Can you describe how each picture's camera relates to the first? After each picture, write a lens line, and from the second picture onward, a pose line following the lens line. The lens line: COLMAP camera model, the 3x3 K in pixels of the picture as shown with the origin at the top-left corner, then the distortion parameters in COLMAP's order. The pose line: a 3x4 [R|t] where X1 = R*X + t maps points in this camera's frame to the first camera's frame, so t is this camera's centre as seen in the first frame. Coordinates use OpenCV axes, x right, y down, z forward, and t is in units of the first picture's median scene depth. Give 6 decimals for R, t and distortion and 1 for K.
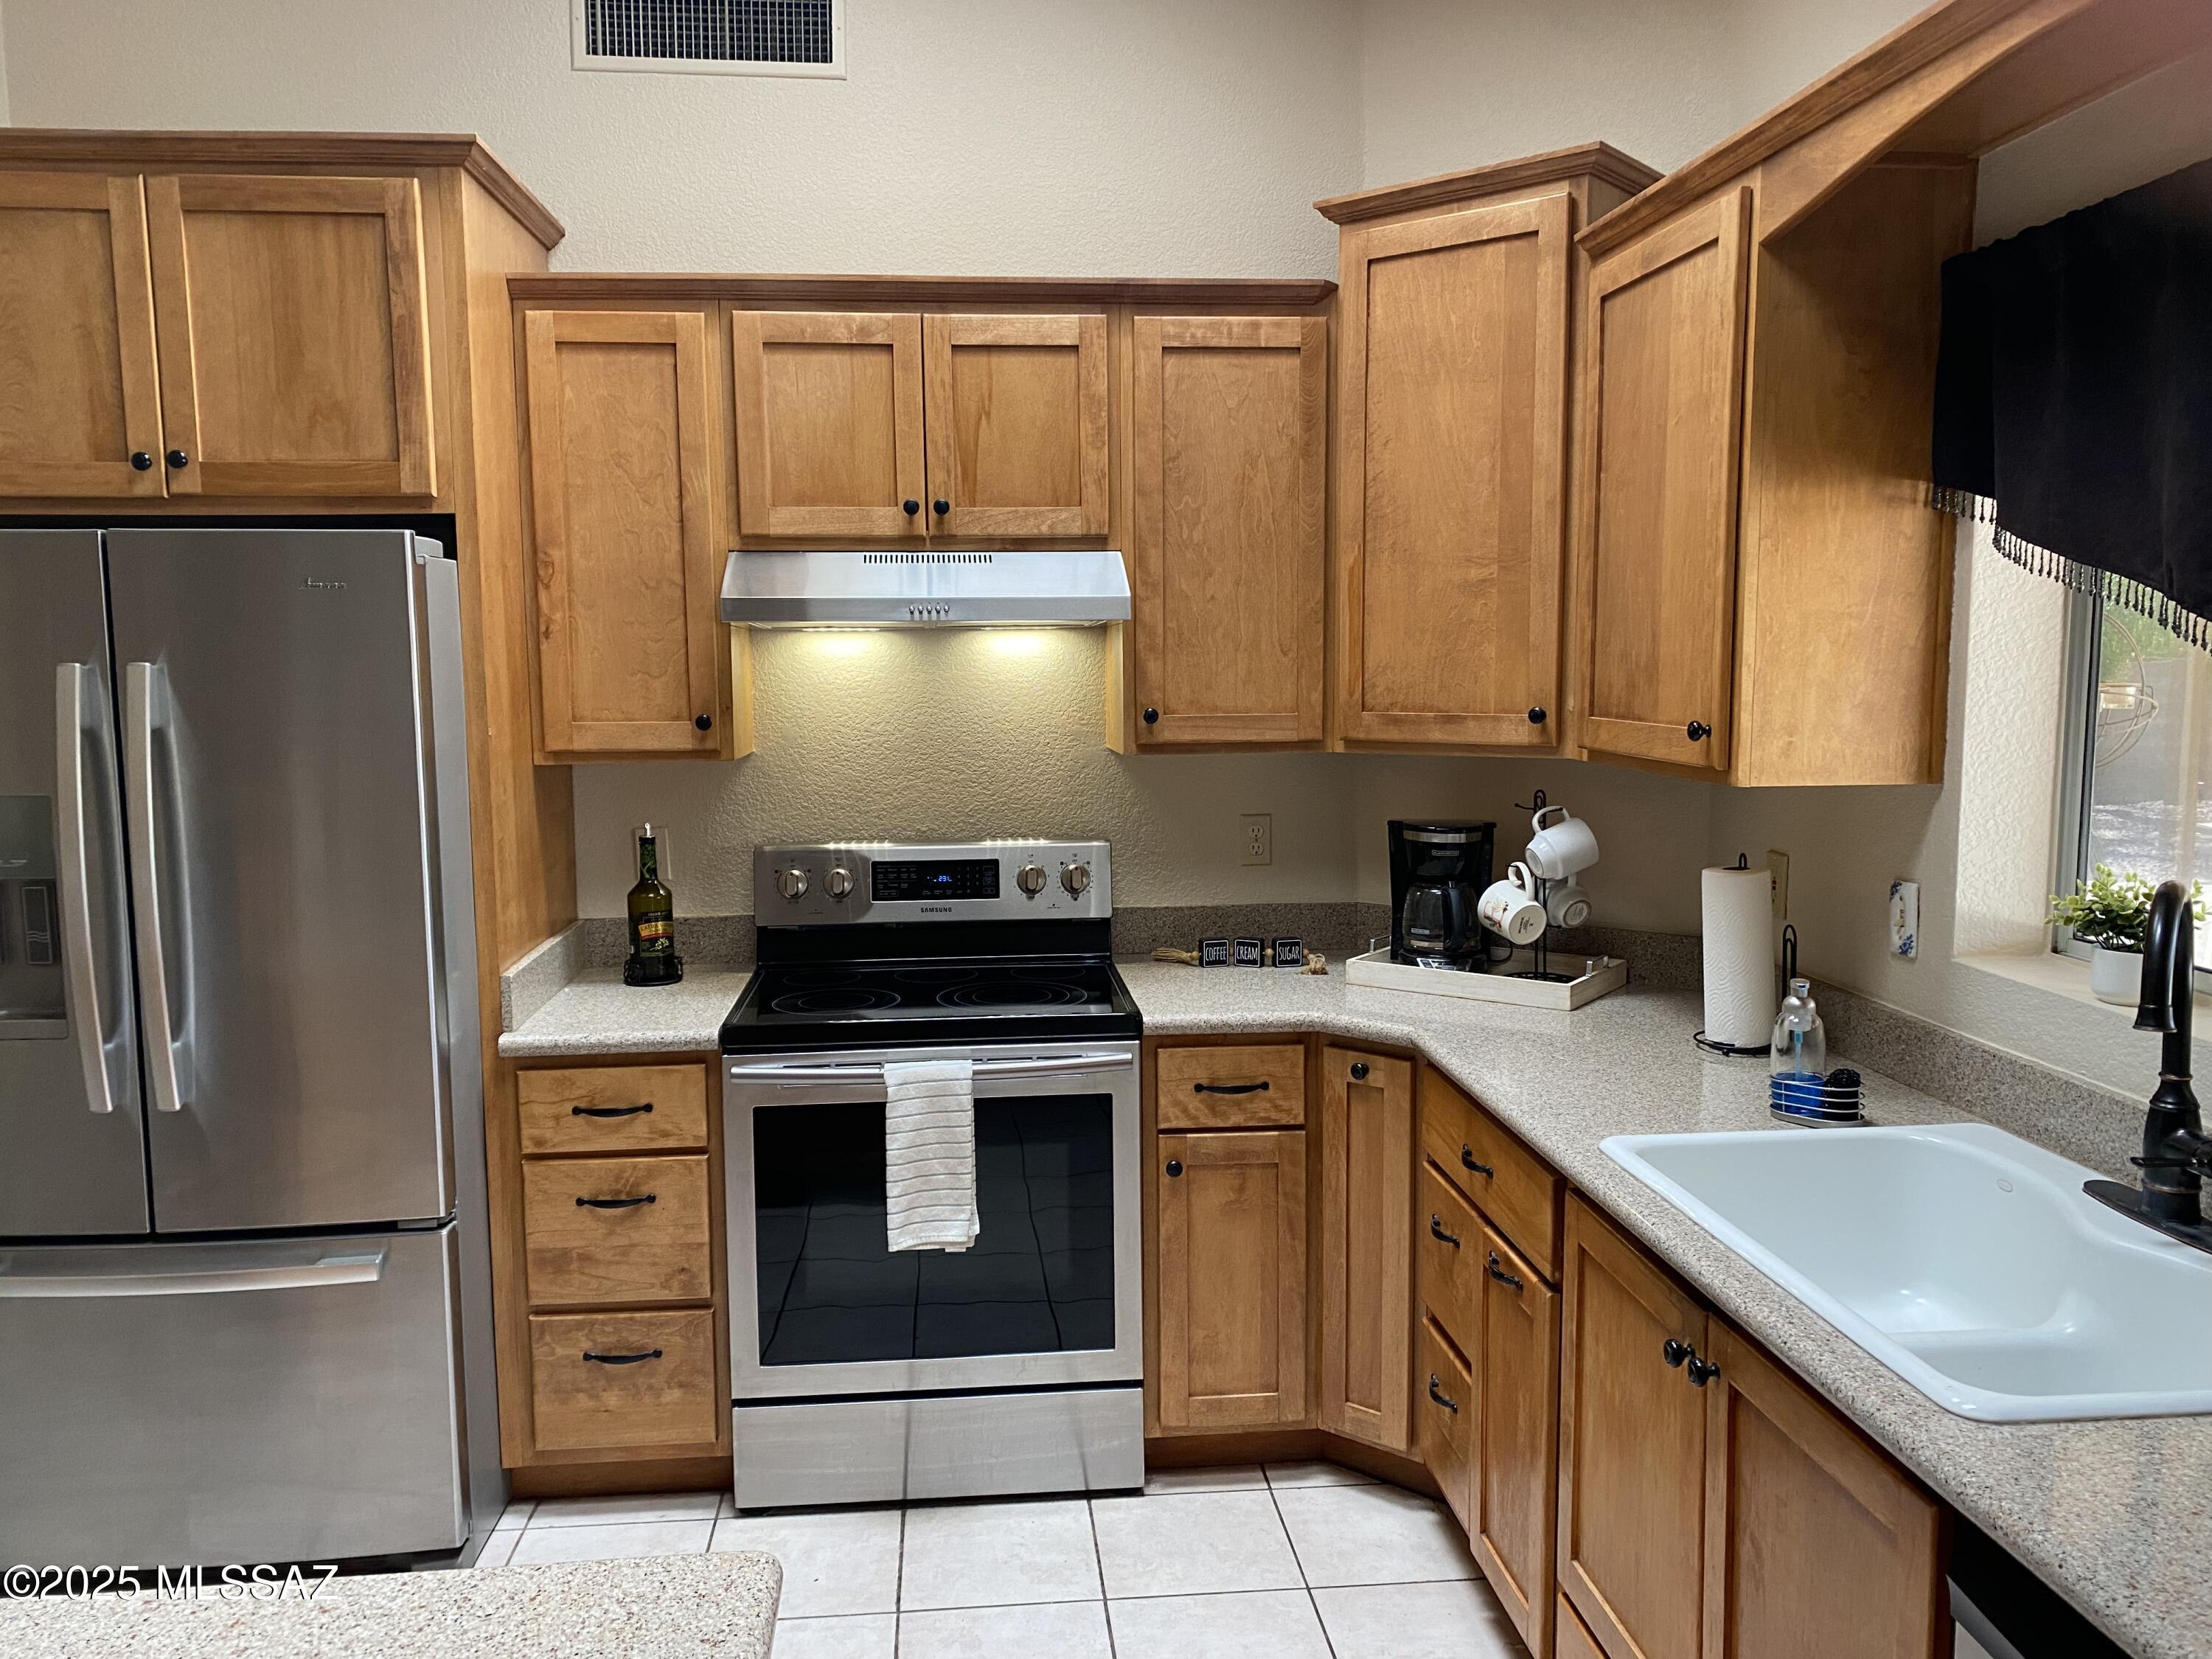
lens RADIAL K [[1690.8, 0, 1059.6], [0, 1690.8, 835.5], [0, 0, 1]] dist [0.097802, -0.130450]
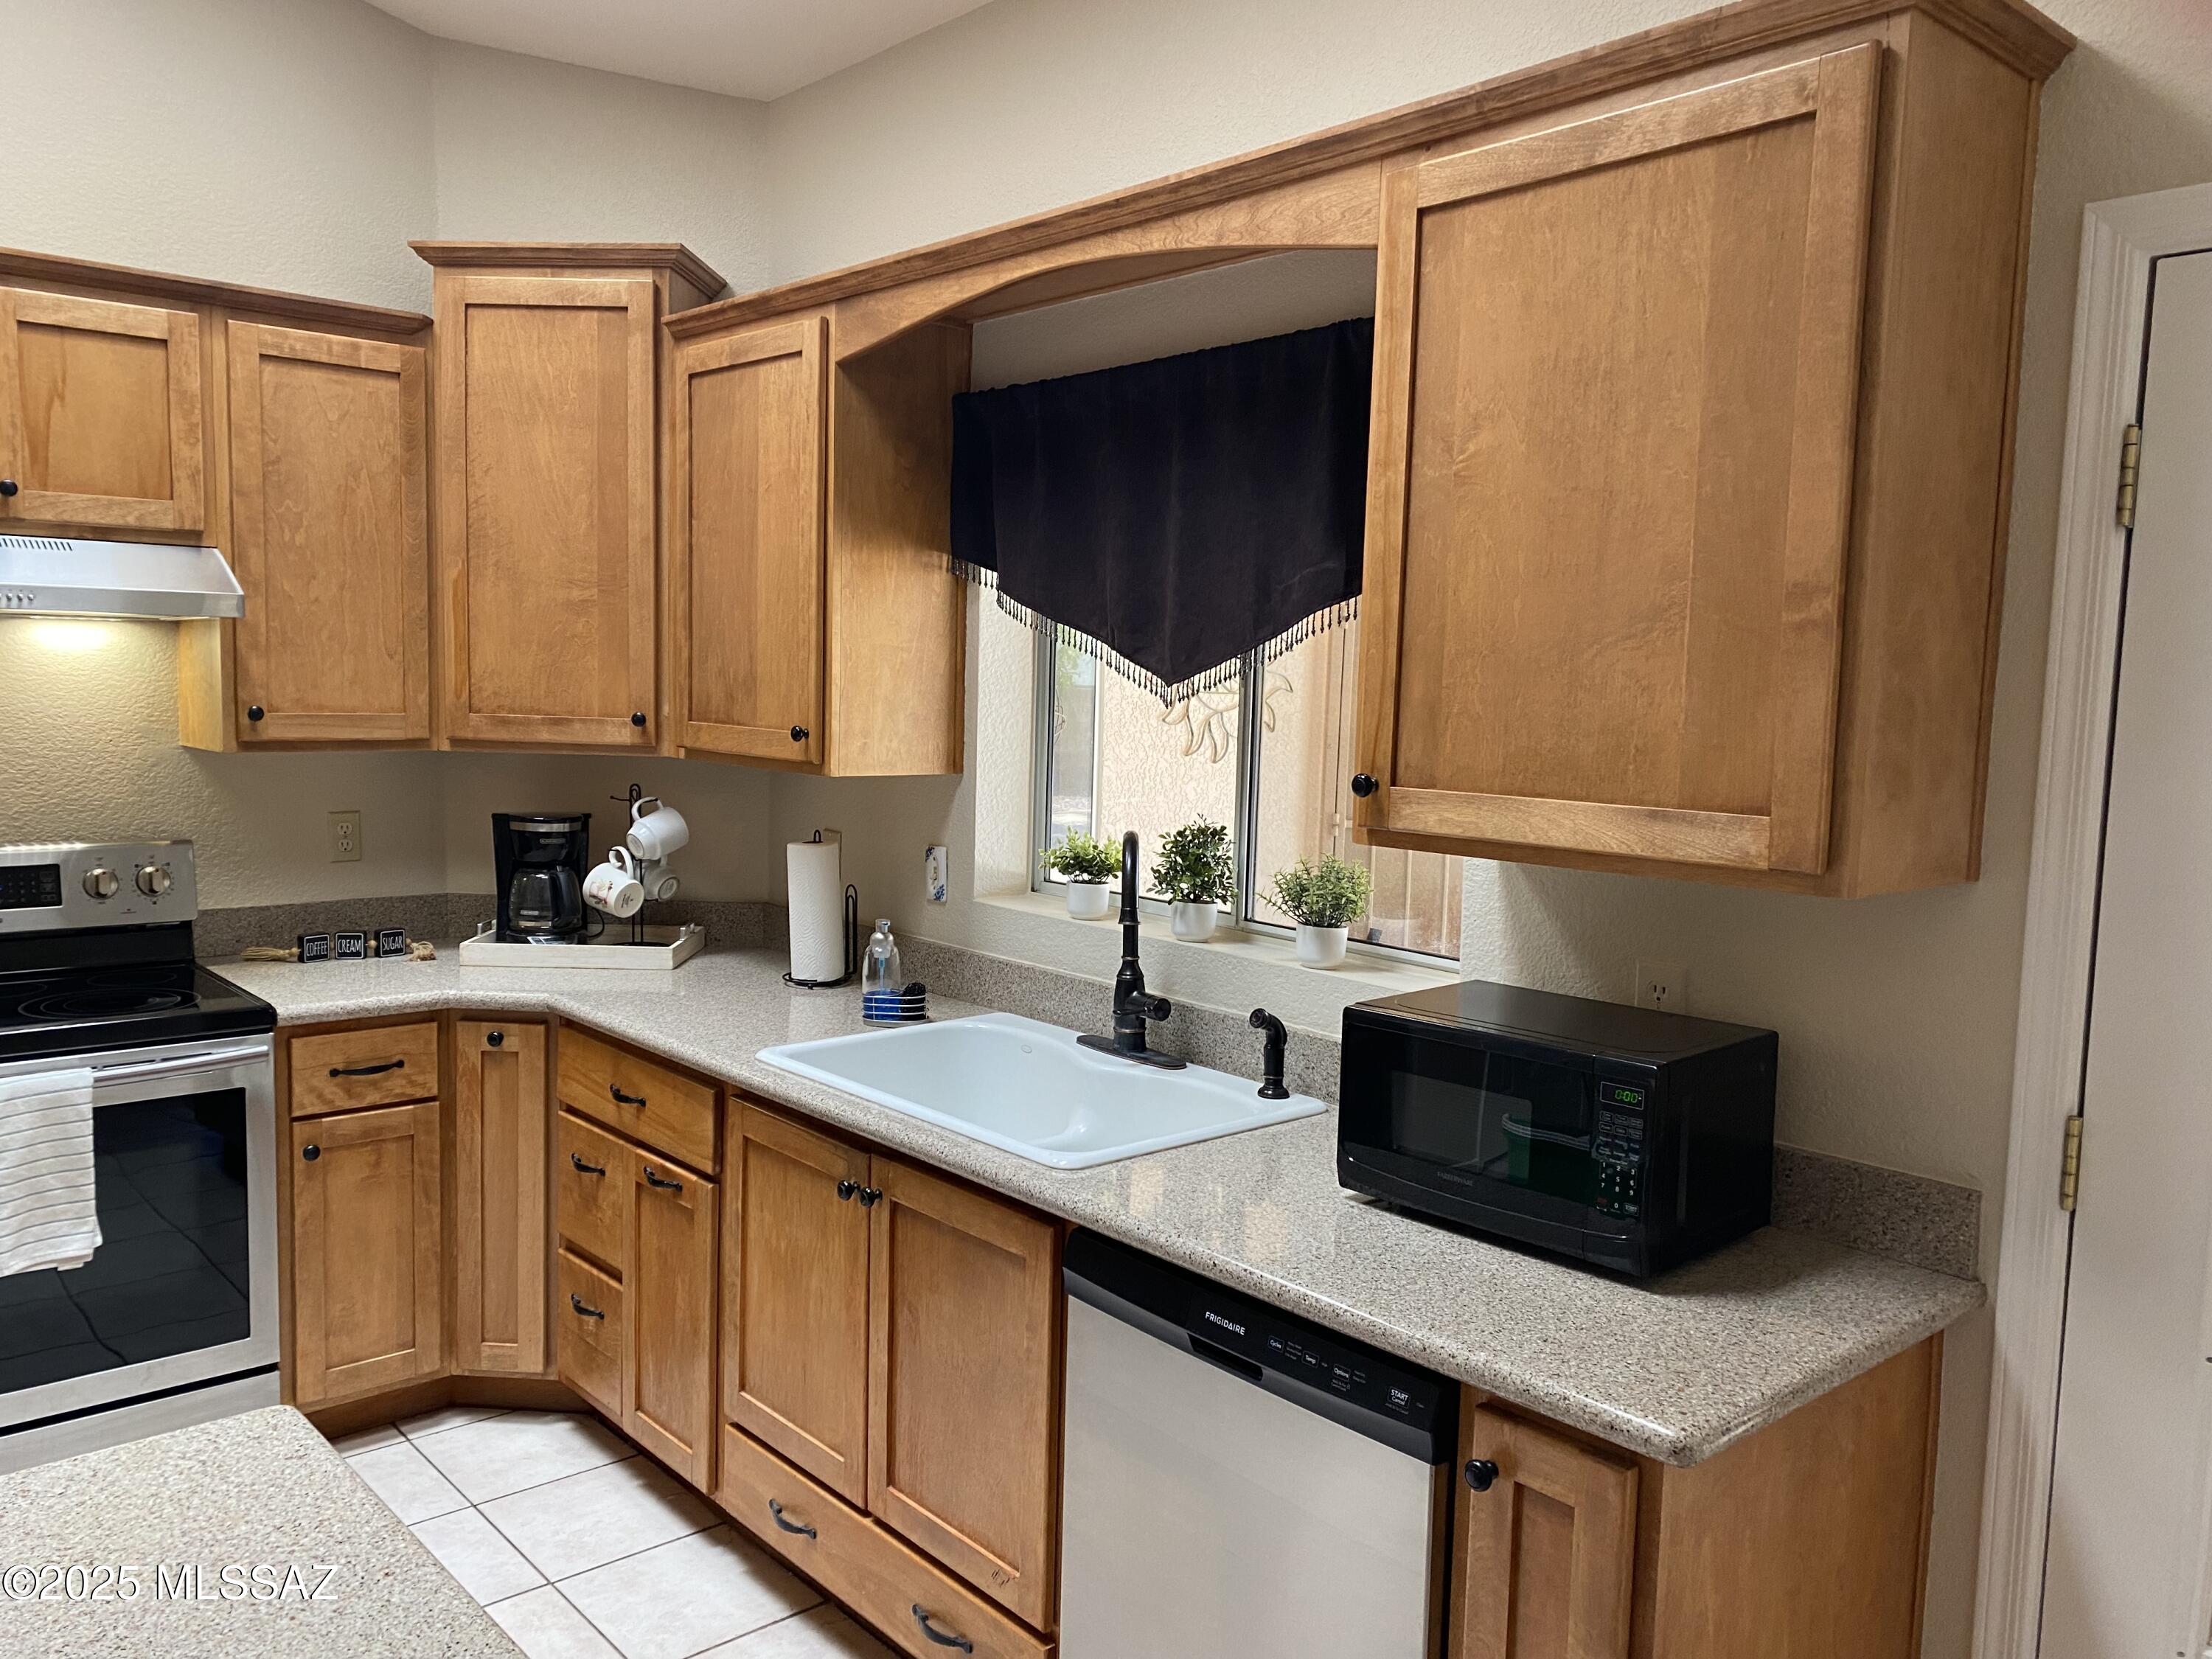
lens RADIAL K [[1712.2, 0, 1106.0], [0, 1712.2, 829.5], [0, 0, 1]] dist [0.010597, -0.057483]
pose [[0.793554, -0.023480, 0.608047, -0.178516], [0.029093, 0.999577, 0.000631, 0.013321], [-0.607804, 0.017189, 0.793901, -0.124068]]
